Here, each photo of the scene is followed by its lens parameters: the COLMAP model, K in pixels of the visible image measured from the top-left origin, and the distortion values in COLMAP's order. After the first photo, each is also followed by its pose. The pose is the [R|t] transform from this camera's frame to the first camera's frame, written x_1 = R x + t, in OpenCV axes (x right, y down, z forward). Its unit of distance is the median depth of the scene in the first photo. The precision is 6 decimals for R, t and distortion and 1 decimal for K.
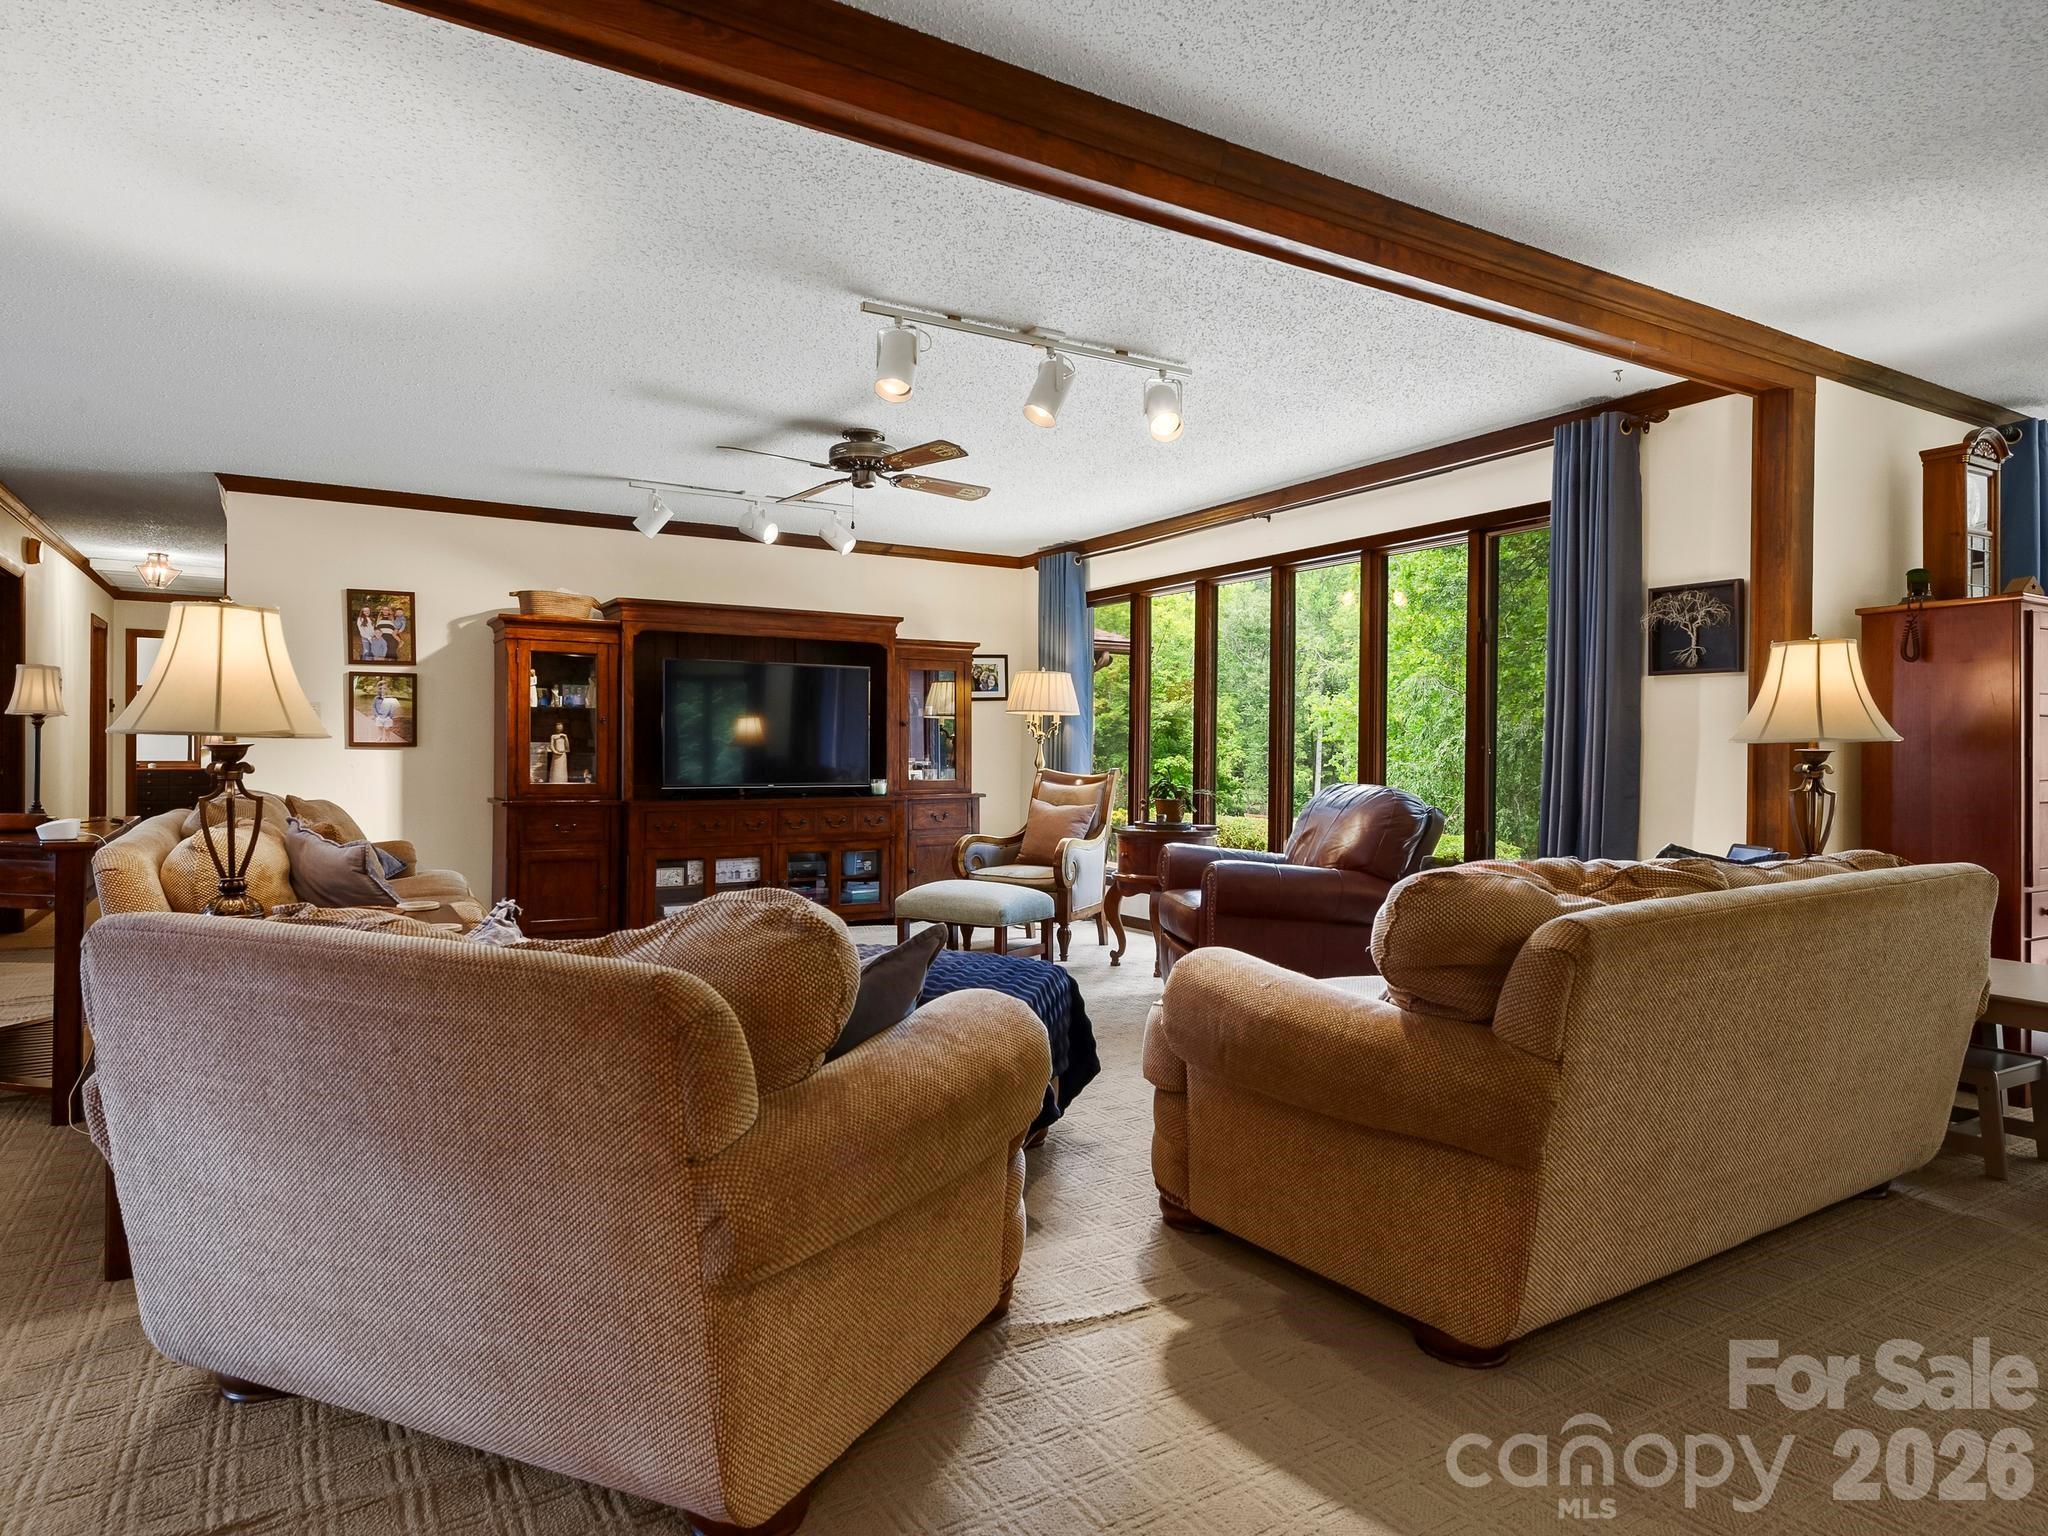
lens RADIAL K [[1183.3, 0, 1027.1], [0, 1183.3, 770.1], [0, 0, 1]] dist [-0.002611, -0.001769]
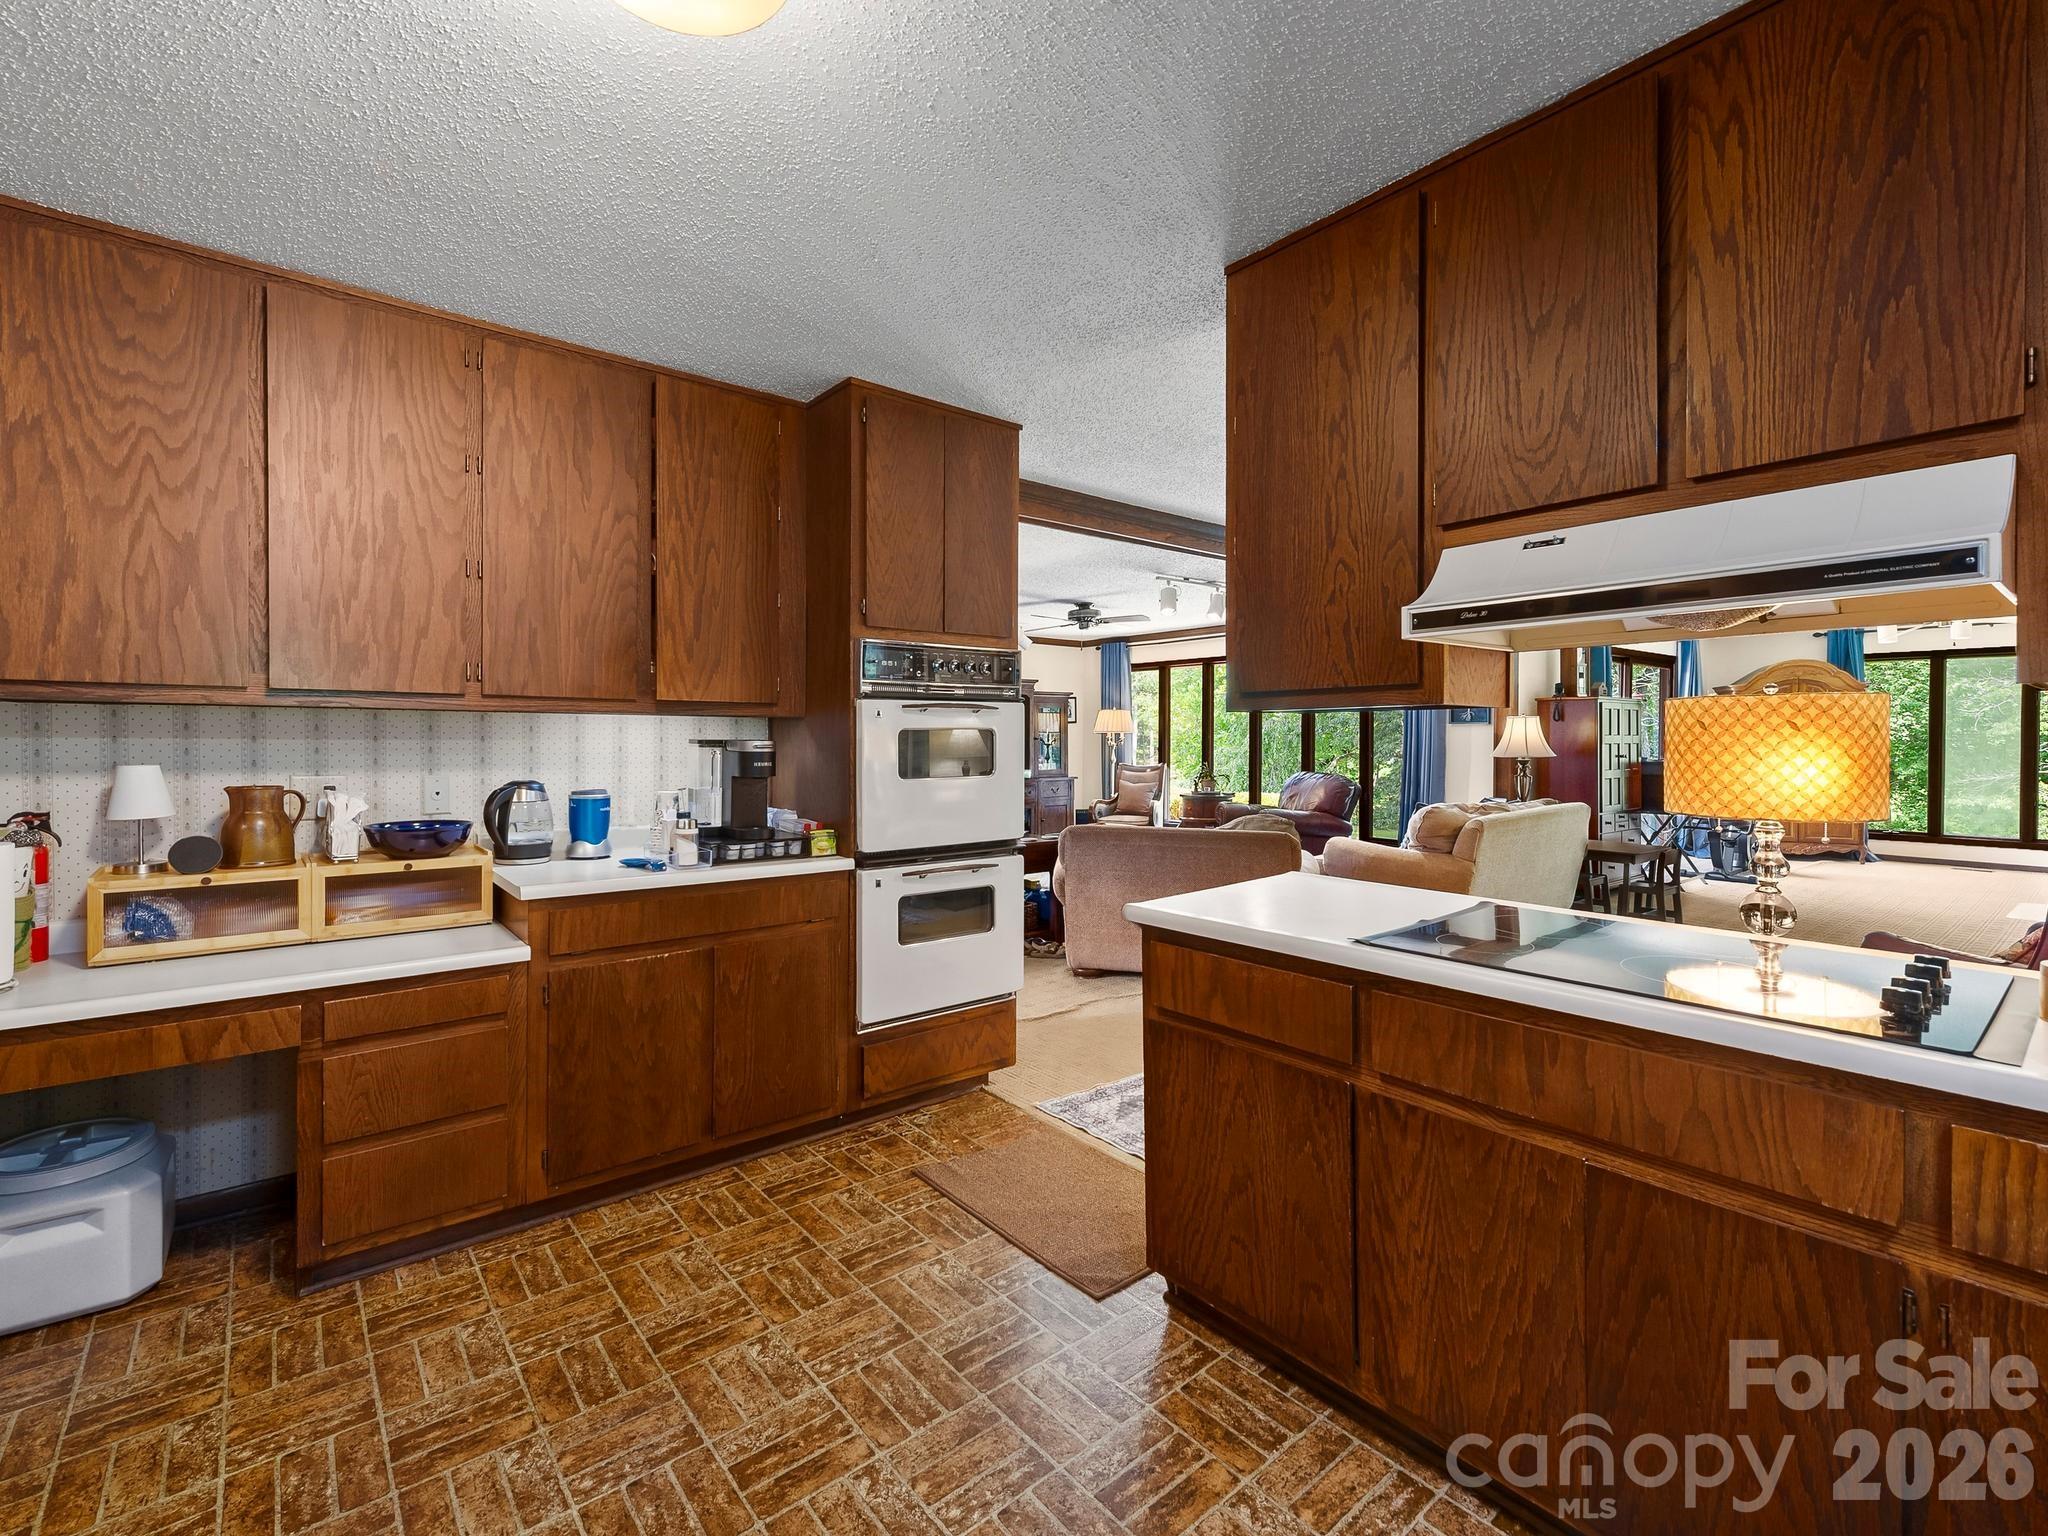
lens RADIAL K [[916.7, 0, 1040.8], [0, 916.7, 750.5], [0, 0, 1]] dist [0.012540, 0.000274]
pose [[0.989074, -0.008141, 0.147195, -0.526004], [0.008009, 0.999967, 0.001489, -0.040566], [-0.147202, -0.000294, 0.989106, -0.649386]]
